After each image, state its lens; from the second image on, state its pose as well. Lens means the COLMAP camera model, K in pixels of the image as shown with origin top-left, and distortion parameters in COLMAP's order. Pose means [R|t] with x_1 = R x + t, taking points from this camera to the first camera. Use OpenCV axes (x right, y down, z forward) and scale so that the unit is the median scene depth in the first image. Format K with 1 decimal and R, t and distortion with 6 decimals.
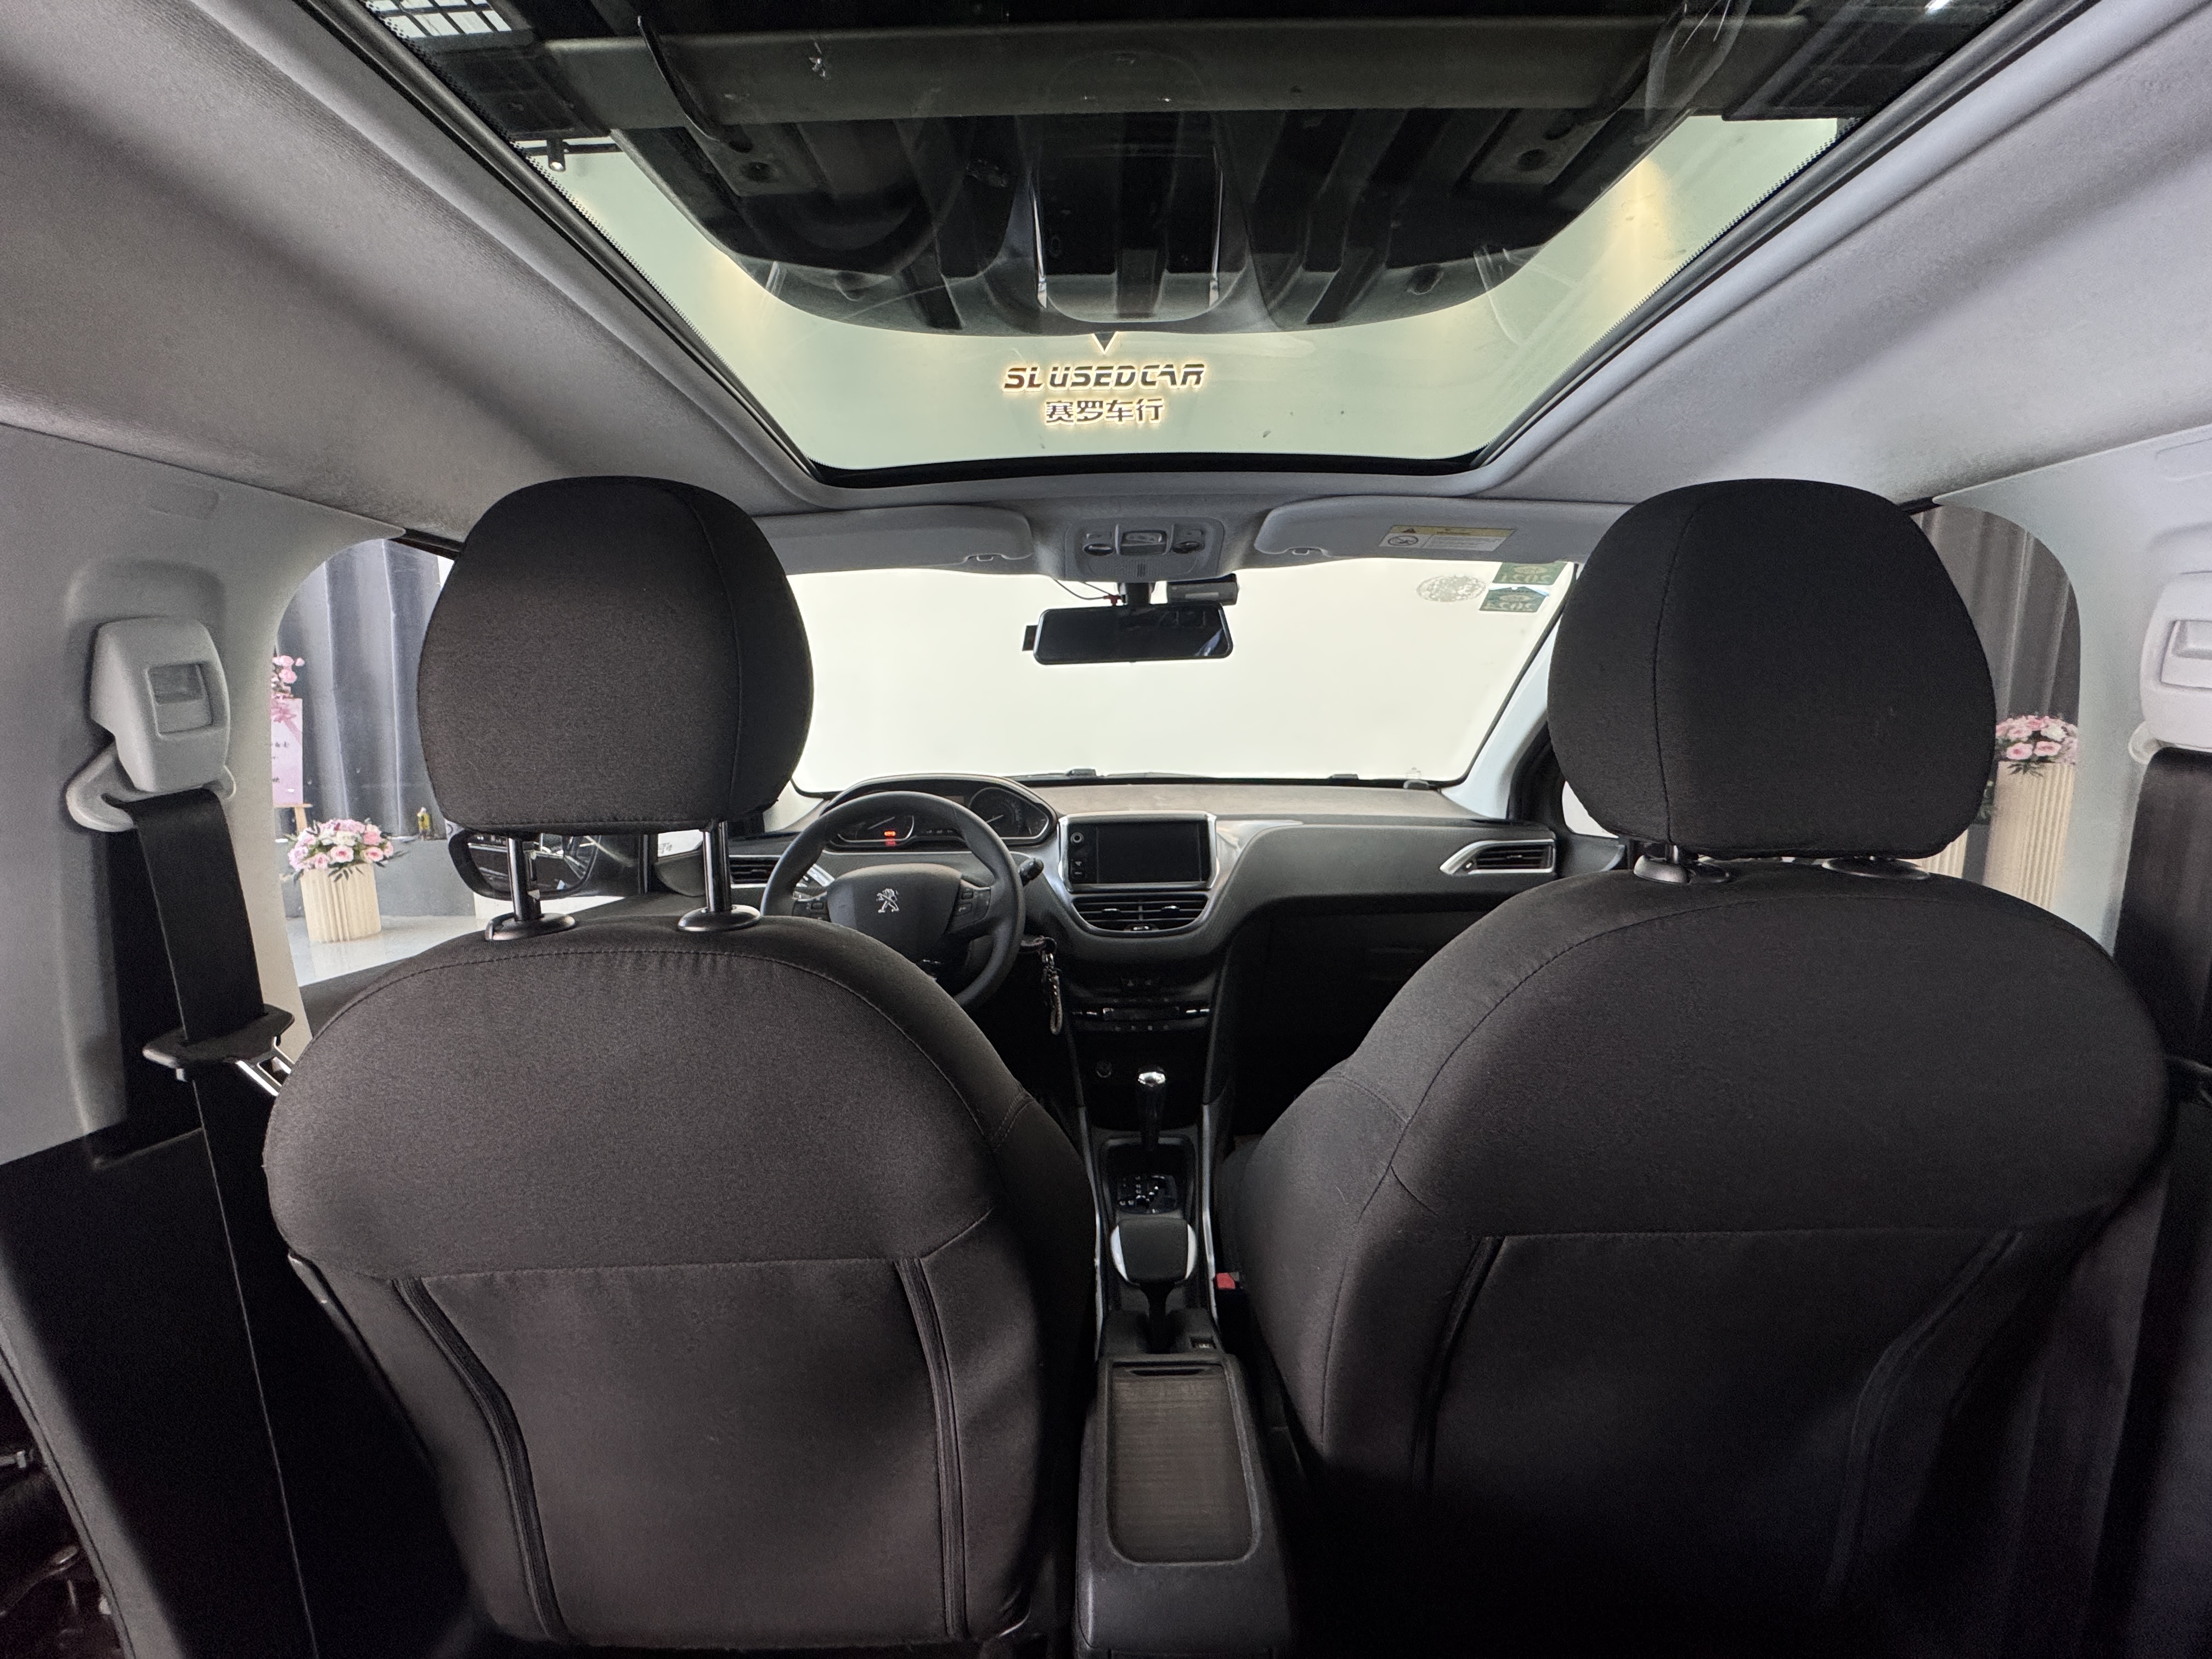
lens RADIAL K [[879.2, 0, 1110.0], [0, 879.2, 823.6], [0, 0, 1]] dist [-0.023843, 0.000236]
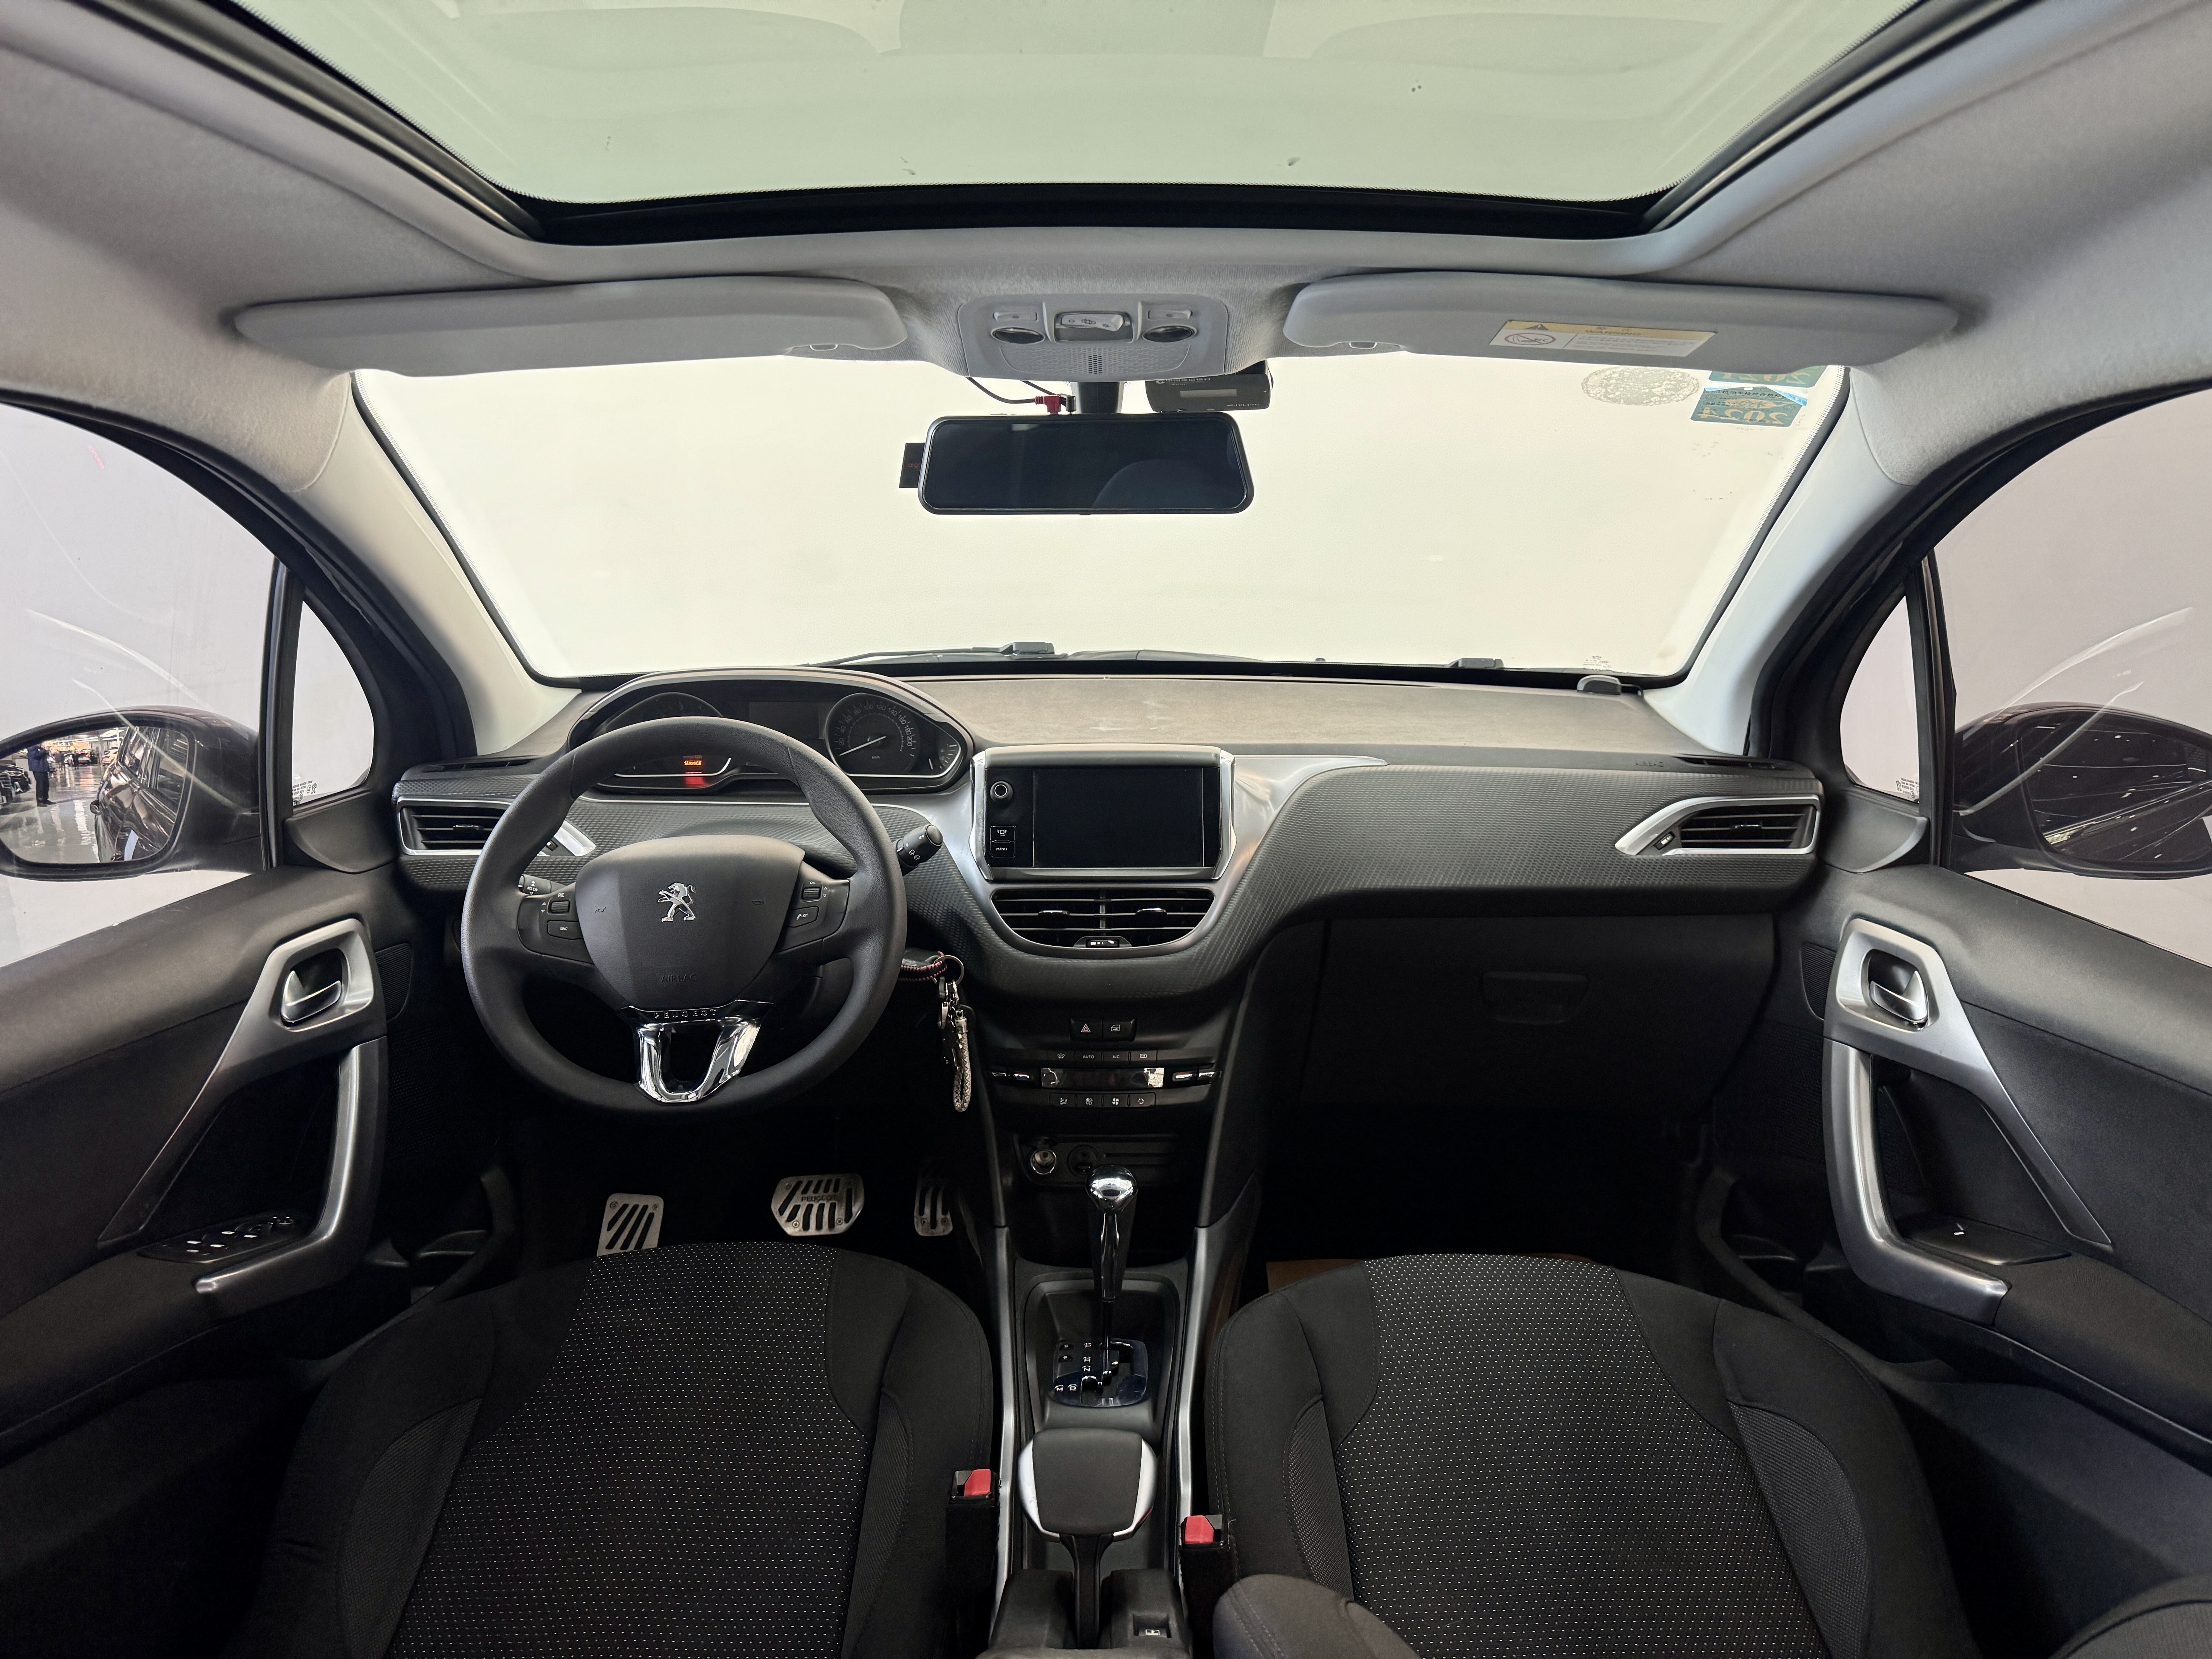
lens RADIAL K [[1550.0, 0, 1111.9], [0, 1550.0, 828.4], [0, 0, 1]] dist [0.048221, -0.028337]
pose [[0.999796, 0.017421, -0.010204, 0.052407], [-0.016175, 0.993627, 0.111555, -0.080494], [0.012083, -0.111367, 0.993706, -0.056383]]
